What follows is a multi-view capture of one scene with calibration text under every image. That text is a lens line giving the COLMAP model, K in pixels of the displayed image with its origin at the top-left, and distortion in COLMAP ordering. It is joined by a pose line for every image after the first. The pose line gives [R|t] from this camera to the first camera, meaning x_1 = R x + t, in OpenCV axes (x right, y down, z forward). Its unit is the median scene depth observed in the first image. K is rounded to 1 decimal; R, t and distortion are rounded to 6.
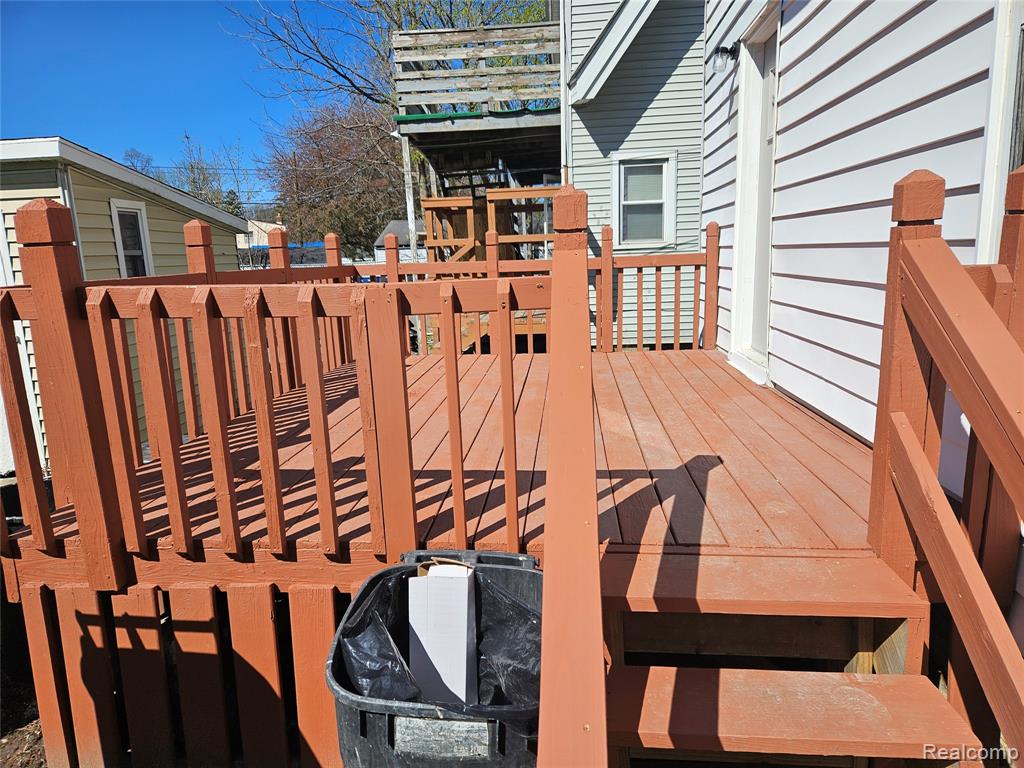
lens RADIAL K [[685.2, 0, 513.3], [0, 685.2, 382.3], [0, 0, 1]] dist [0.065534, -0.054728]
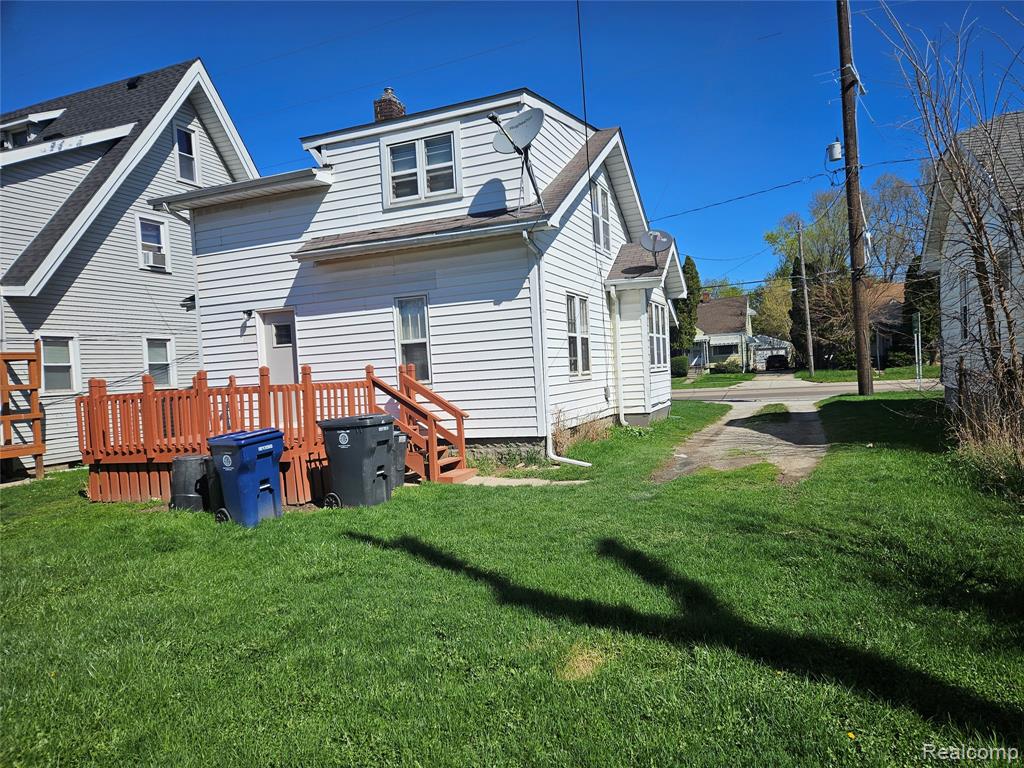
lens RADIAL K [[685.2, 0, 513.5], [0, 685.2, 385.3], [0, 0, 1]] dist [0.065534, -0.054728]
pose [[0.315069, 0.001703, 0.949067, -0.797860], [0.219528, 0.972748, -0.074623, 0.091186], [-0.923330, 0.231858, 0.306109, -0.293141]]
